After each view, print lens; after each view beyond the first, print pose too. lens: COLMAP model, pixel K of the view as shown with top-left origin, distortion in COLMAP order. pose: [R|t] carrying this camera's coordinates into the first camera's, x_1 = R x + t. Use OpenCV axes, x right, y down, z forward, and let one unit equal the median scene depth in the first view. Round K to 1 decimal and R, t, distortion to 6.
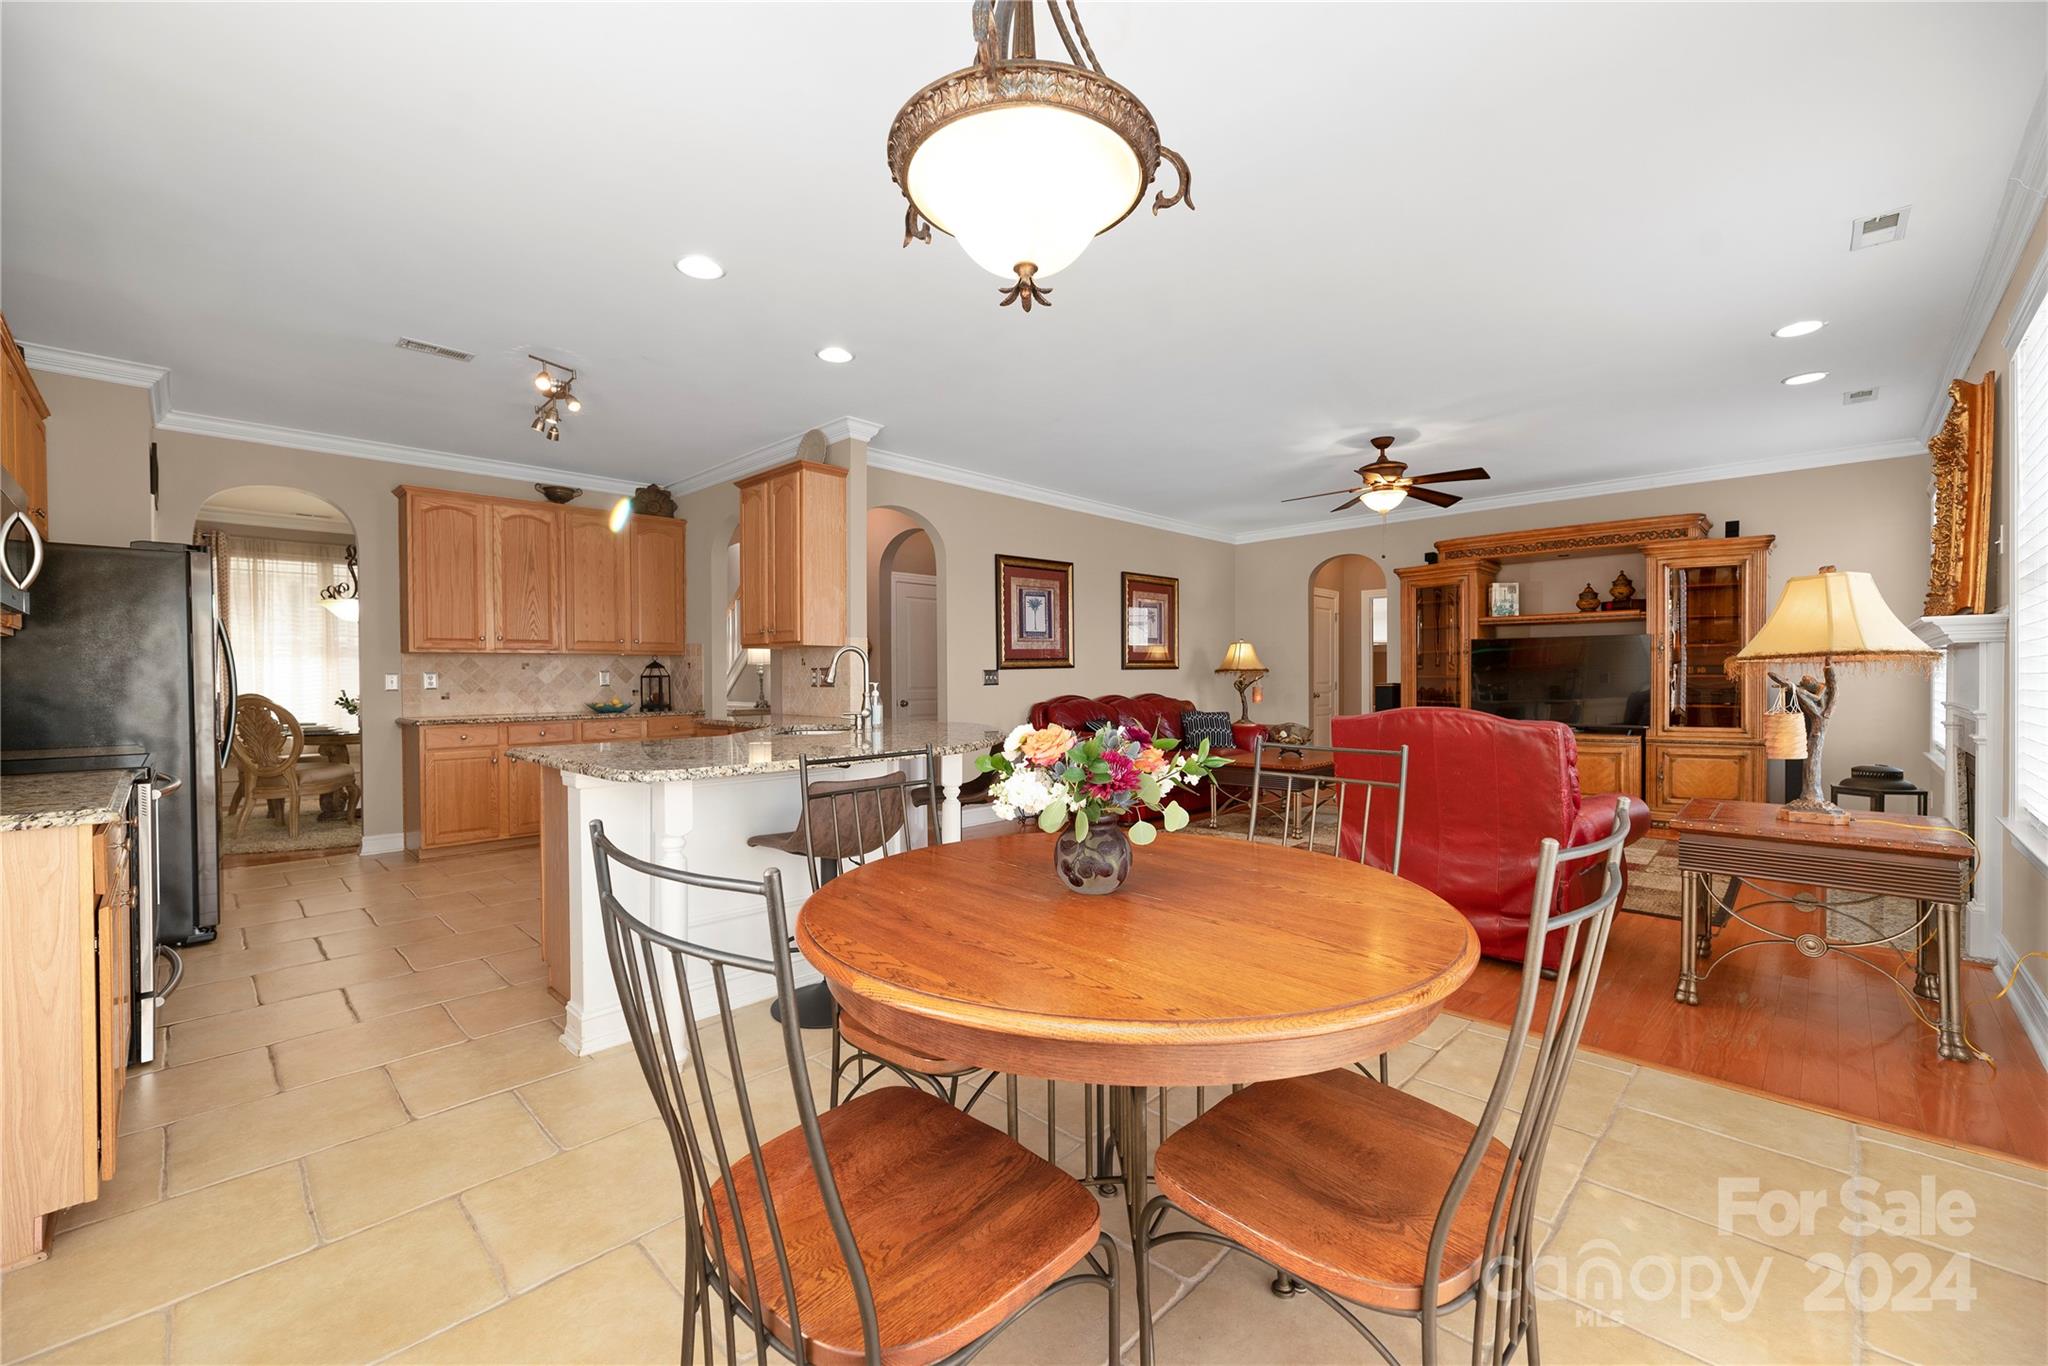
lens RADIAL K [[826.1, 0, 1024.0], [0, 826.1, 683.0], [0, 0, 1]] dist [0.002168, 0.000203]
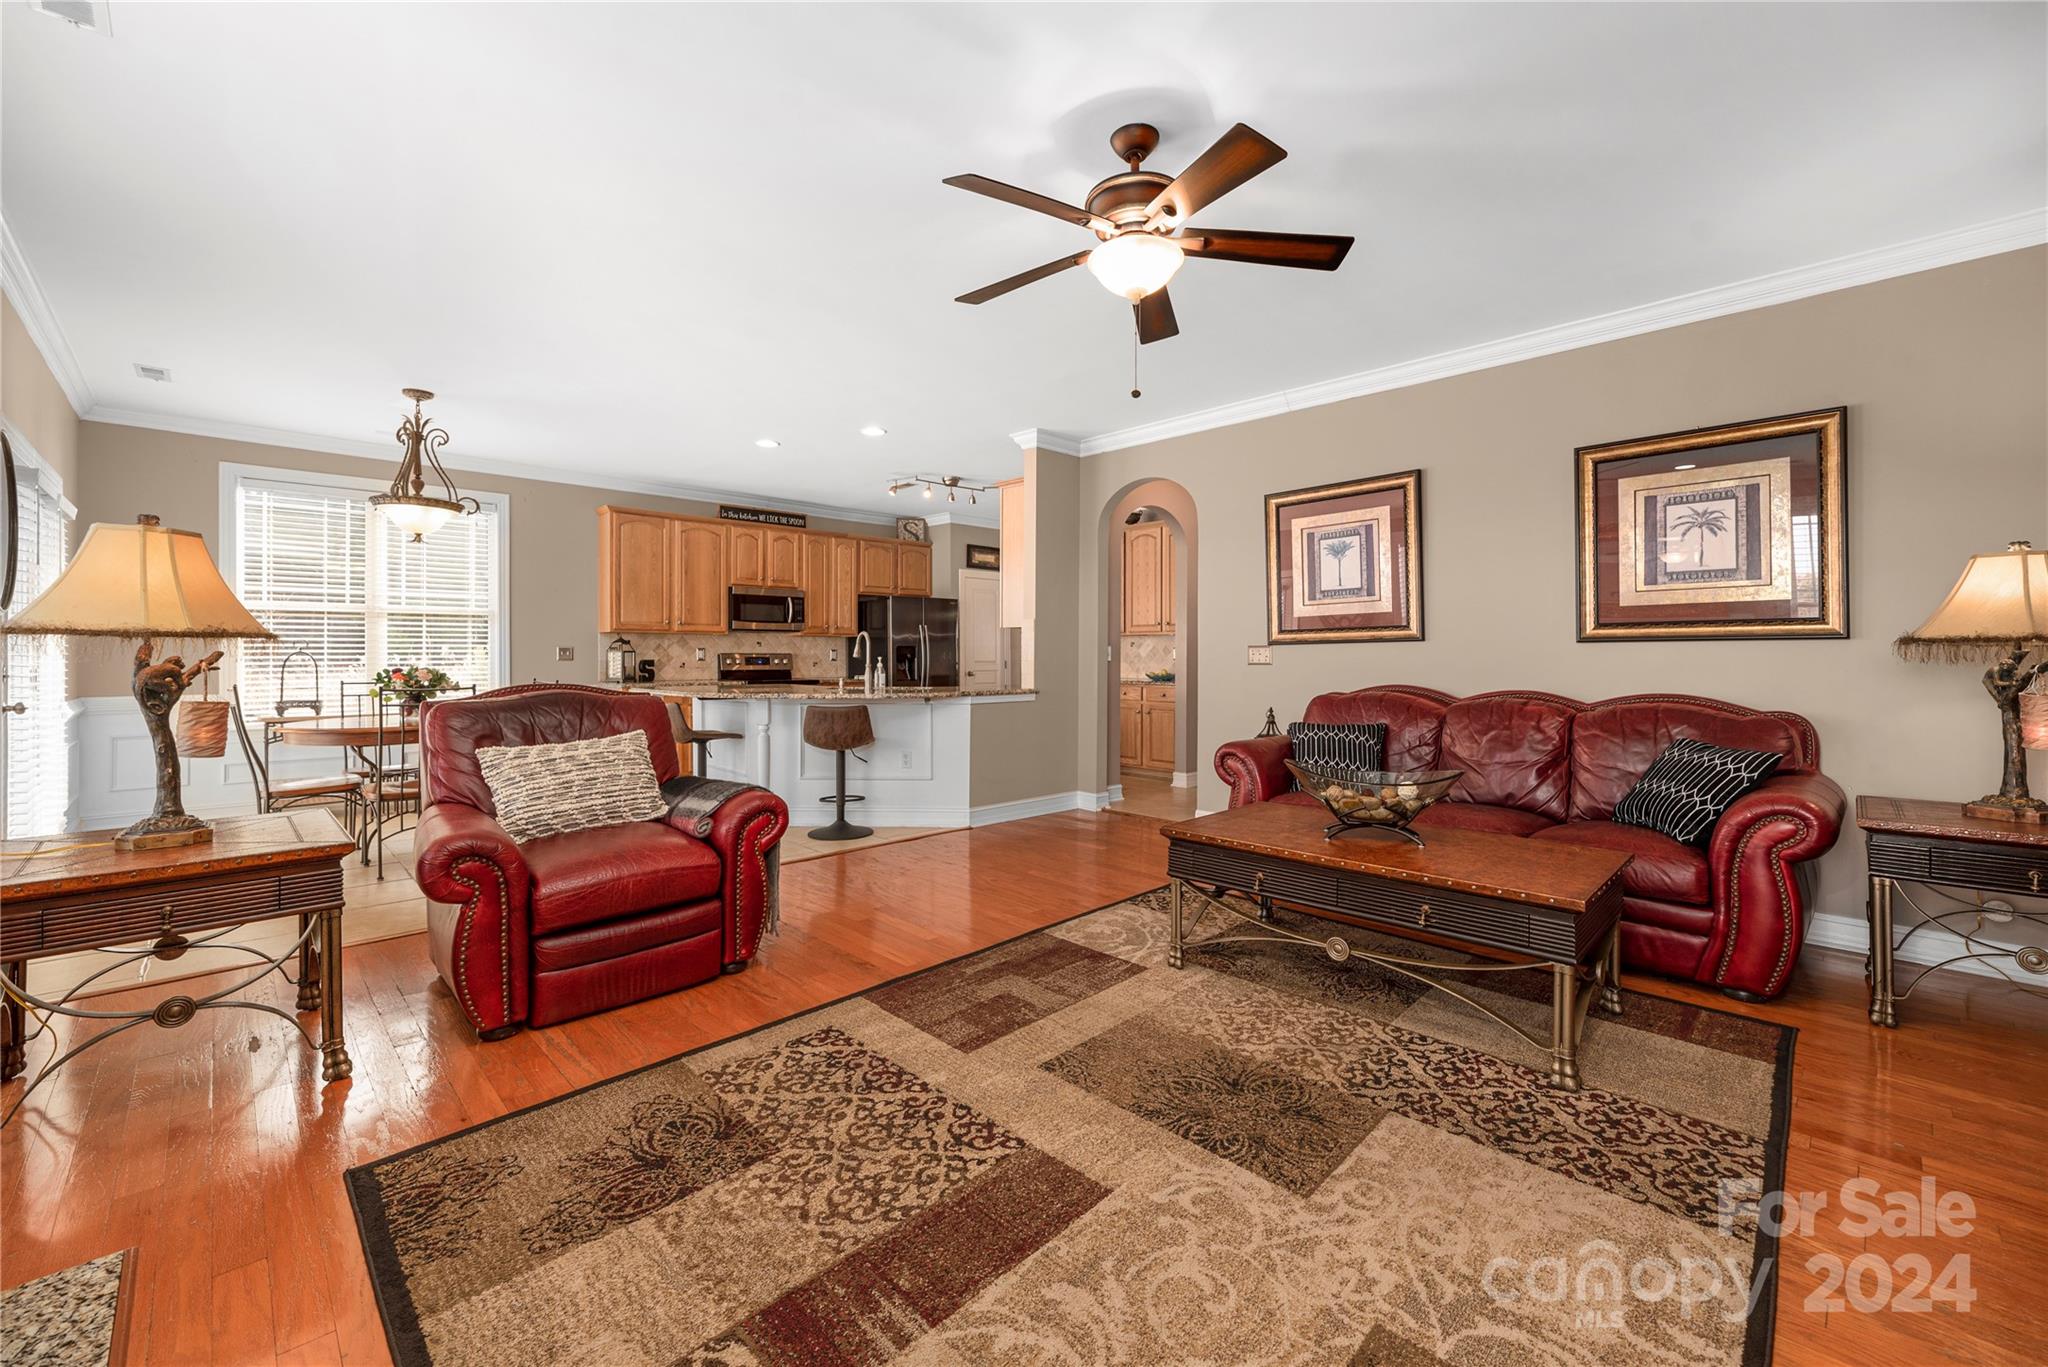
lens RADIAL K [[835.6, 0, 1027.1], [0, 835.6, 666.7], [0, 0, 1]] dist [0.001914, -0.000037]
pose [[-0.023847, 0.022474, -0.999463, 0.846829], [-0.008122, 0.999710, 0.022673, -0.013612], [0.999683, 0.008658, -0.023657, 0.902596]]
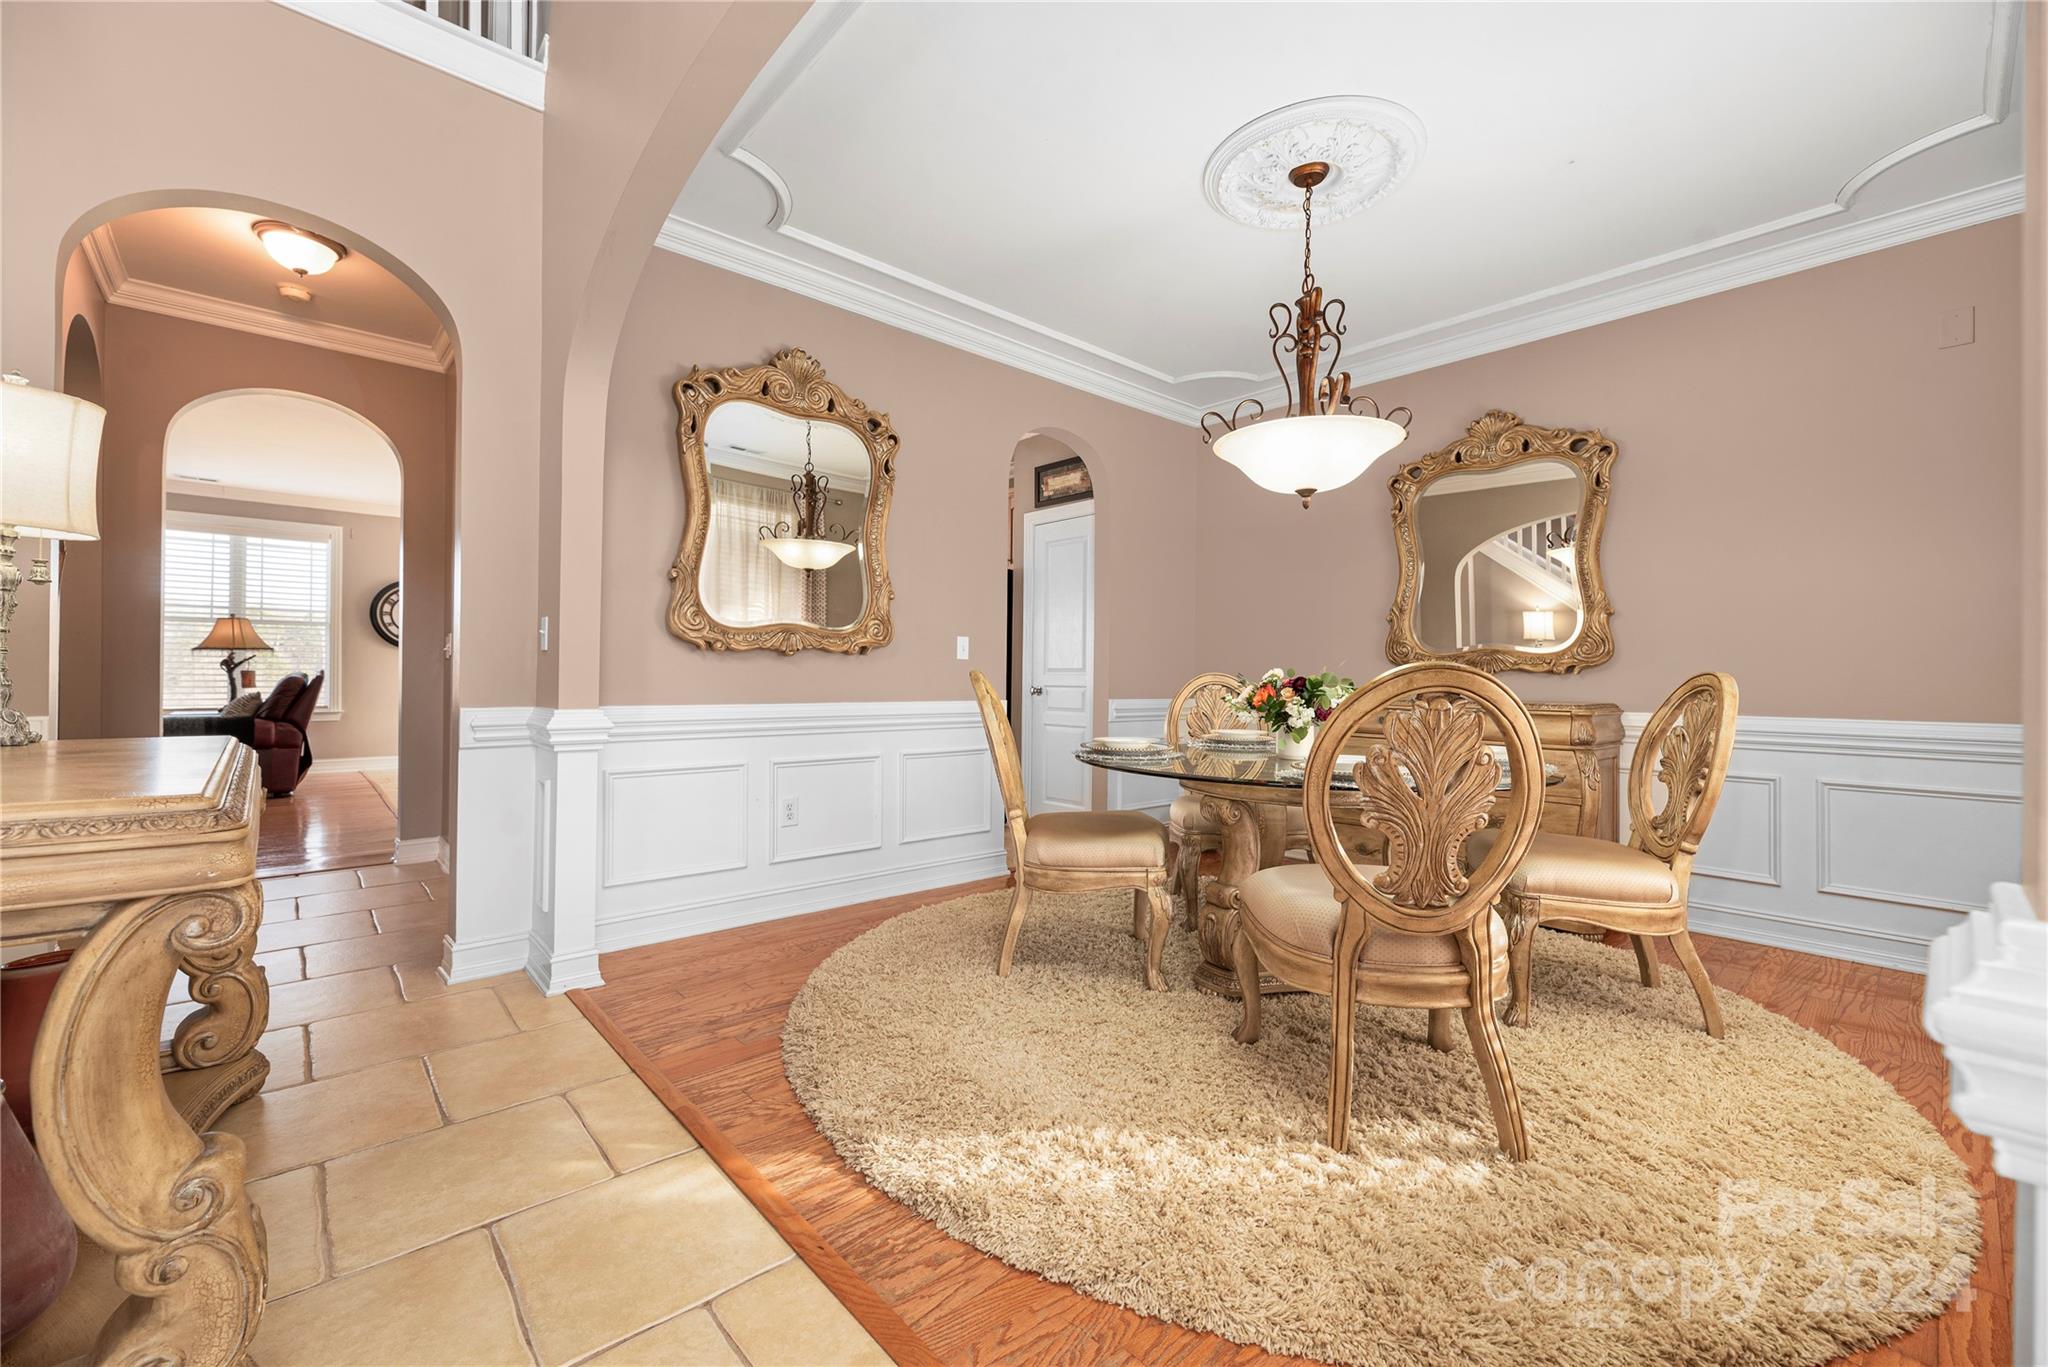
lens RADIAL K [[835.6, 0, 1027.1], [0, 835.6, 666.7], [0, 0, 1]] dist [0.001914, -0.000037]
pose [[-0.997524, -0.001934, 0.070300, -0.825809], [-0.002374, 0.999978, -0.006178, 0.016123], [-0.070287, -0.006329, -0.997507, 1.682013]]
